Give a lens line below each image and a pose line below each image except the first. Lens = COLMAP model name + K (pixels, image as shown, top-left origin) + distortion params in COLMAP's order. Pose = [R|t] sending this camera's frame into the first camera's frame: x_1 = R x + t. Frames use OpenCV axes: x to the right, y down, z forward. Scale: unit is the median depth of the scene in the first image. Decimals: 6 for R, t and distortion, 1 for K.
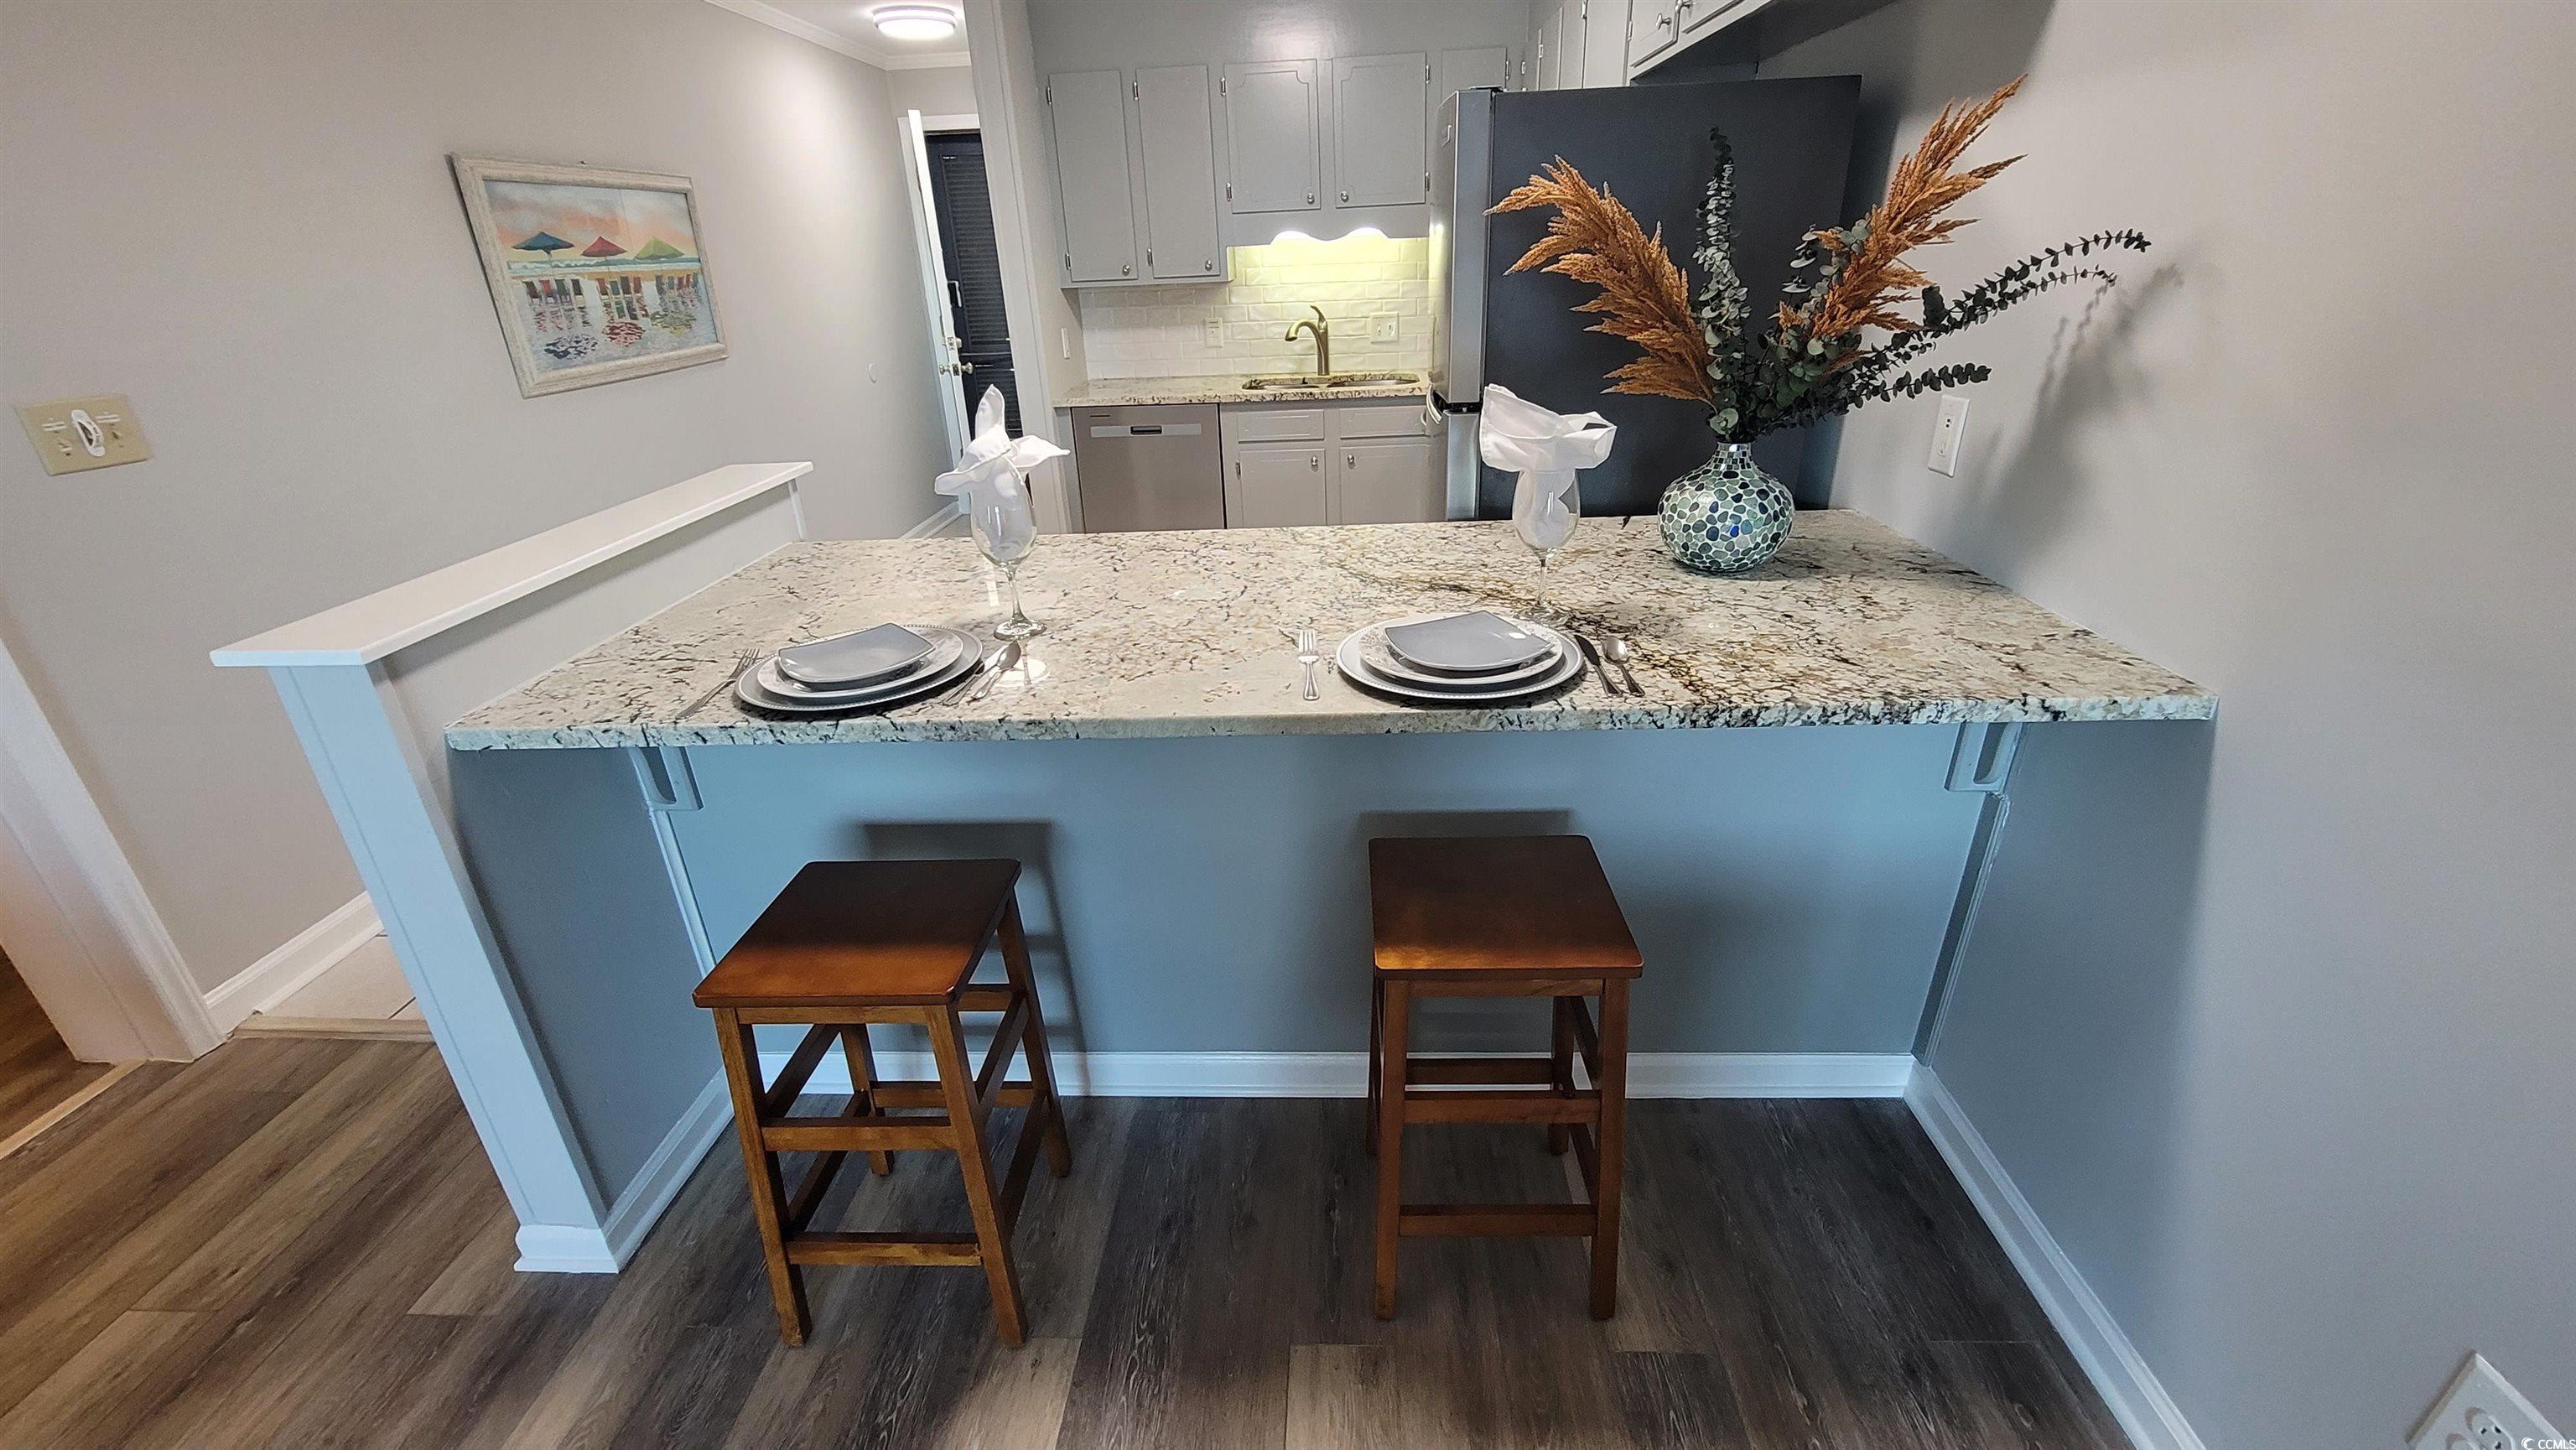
lens RADIAL K [[1049.7, 0, 1276.5], [0, 1049.7, 723.9], [0, 0, 1]] dist [-0.007351, 0.000462]
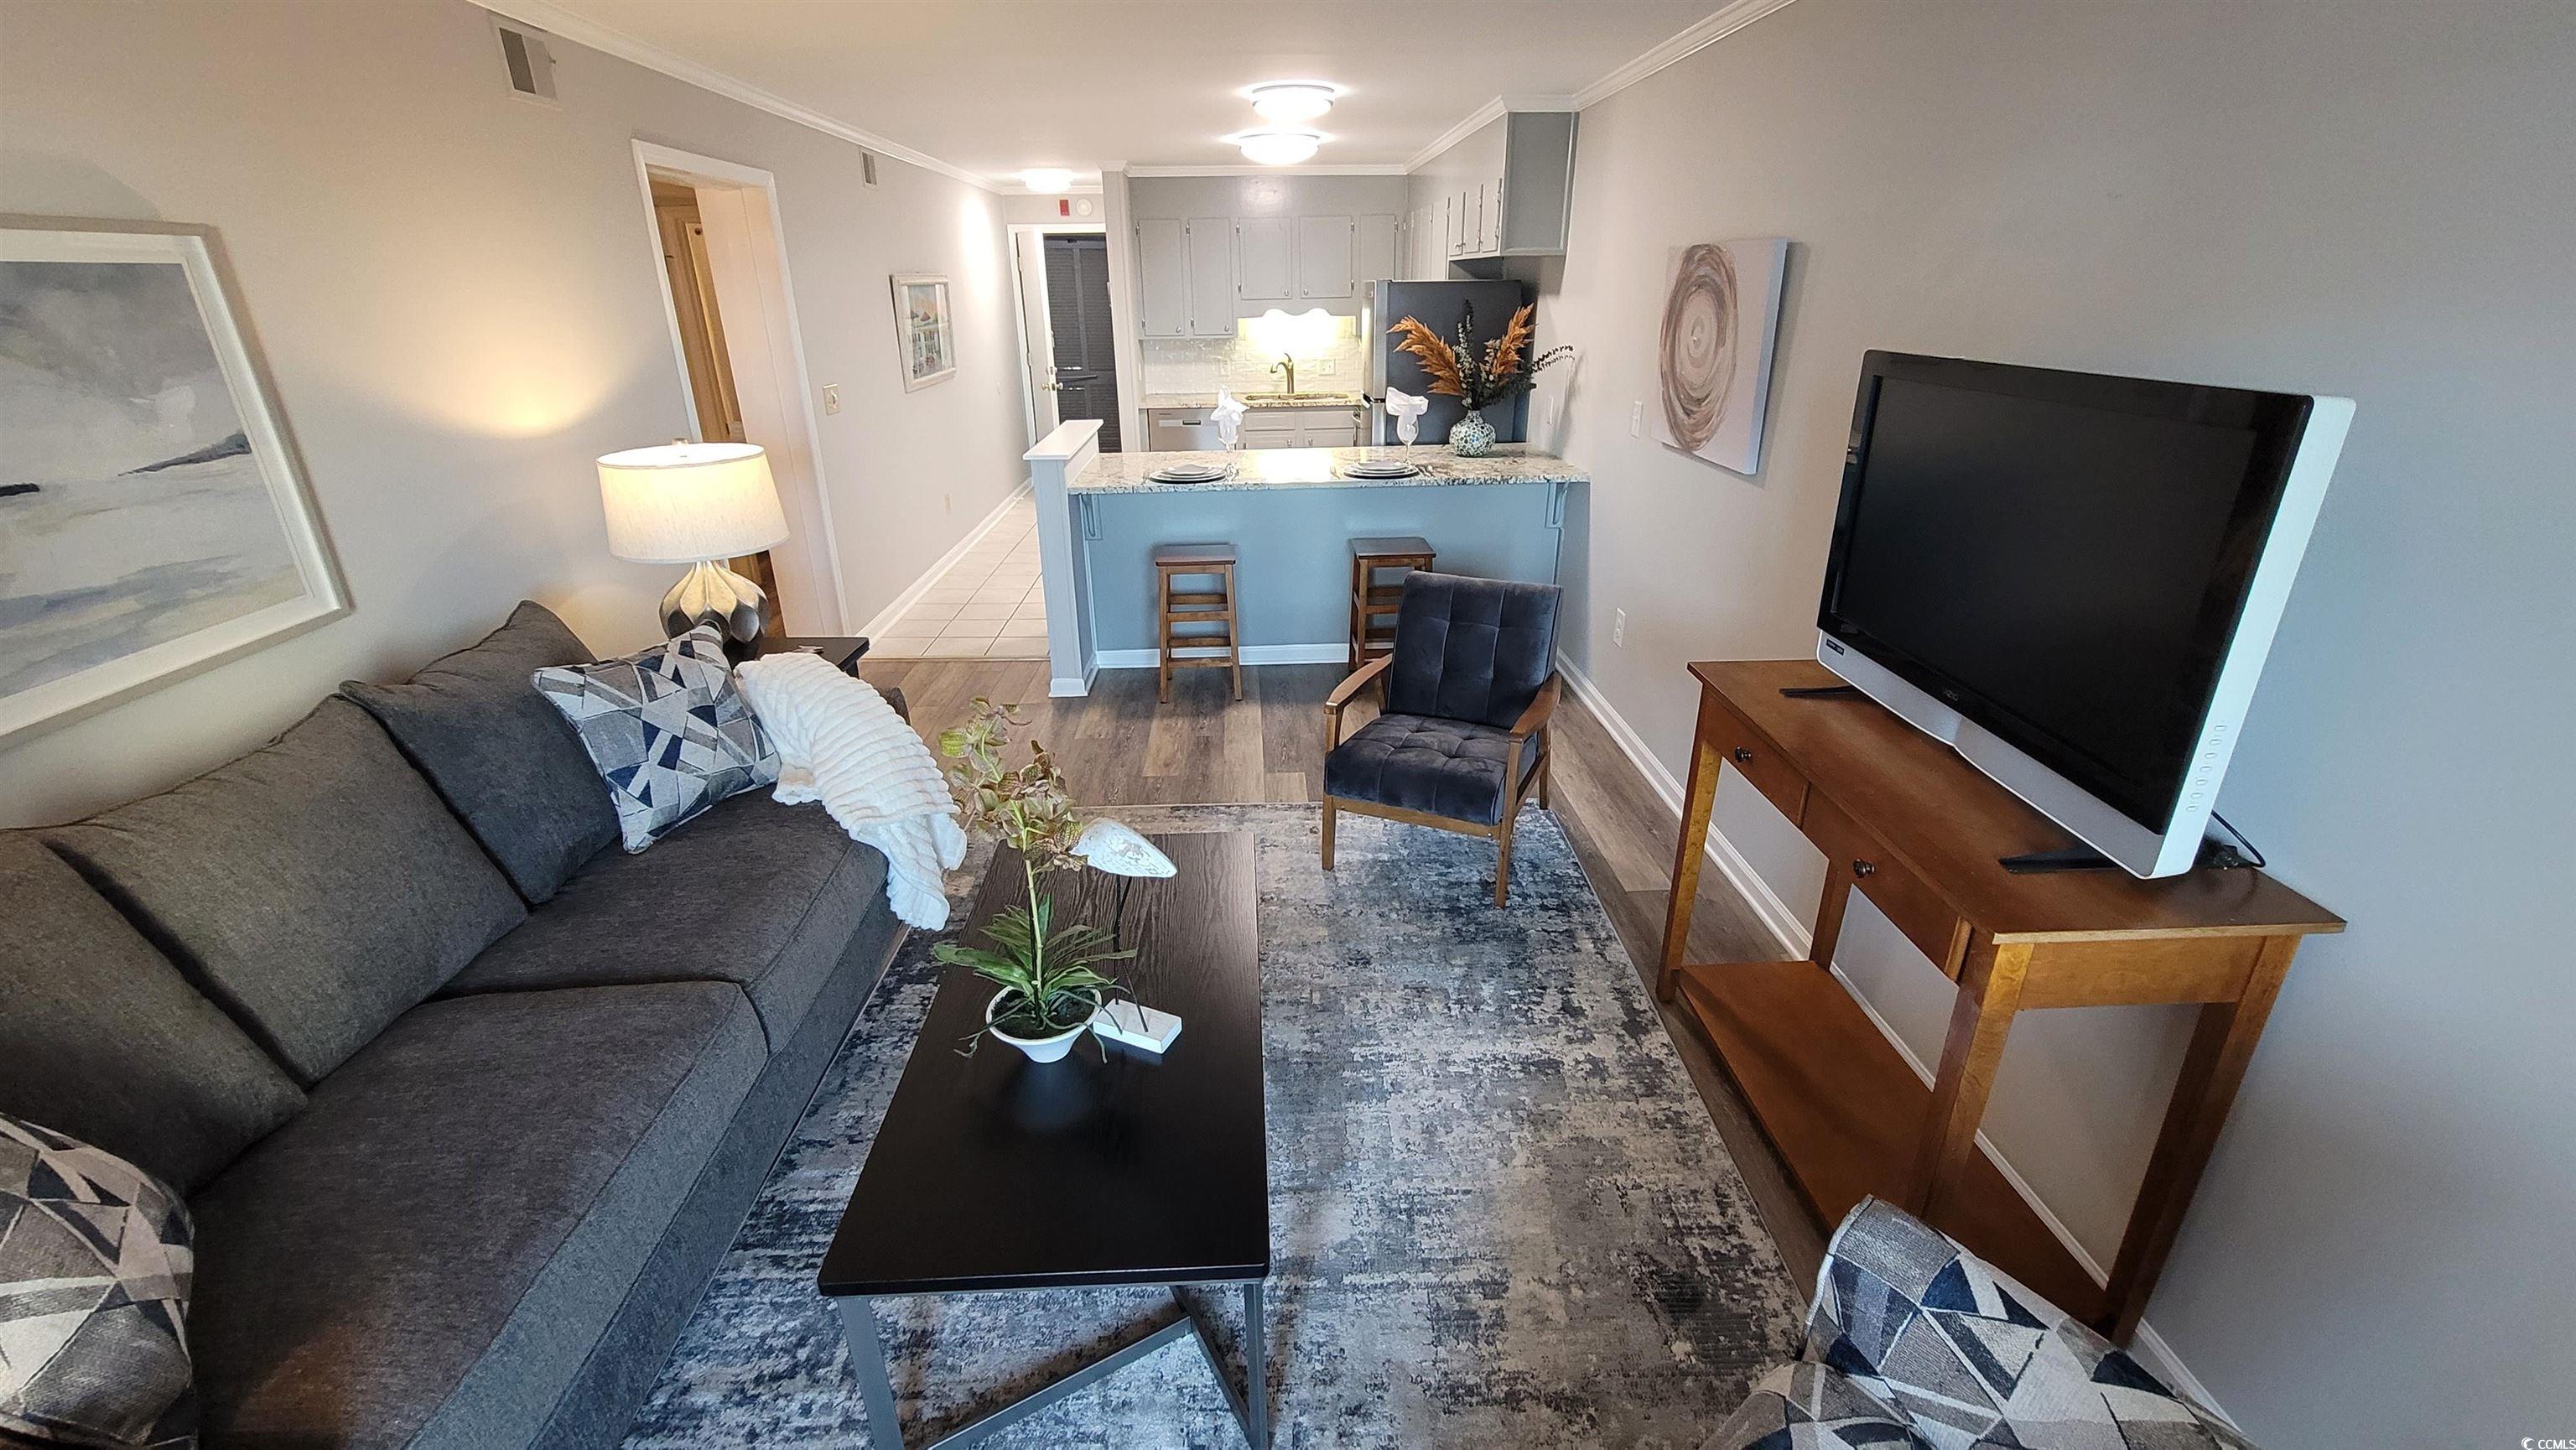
lens RADIAL K [[1049.7, 0, 1298.2], [0, 1049.7, 723.9], [0, 0, 1]] dist [-0.007351, 0.000462]
pose [[0.994093, -0.014083, 0.107617, -0.346649], [0.017240, 0.999446, -0.028462, 0.634636], [-0.107157, 0.030149, 0.993785, -1.701475]]
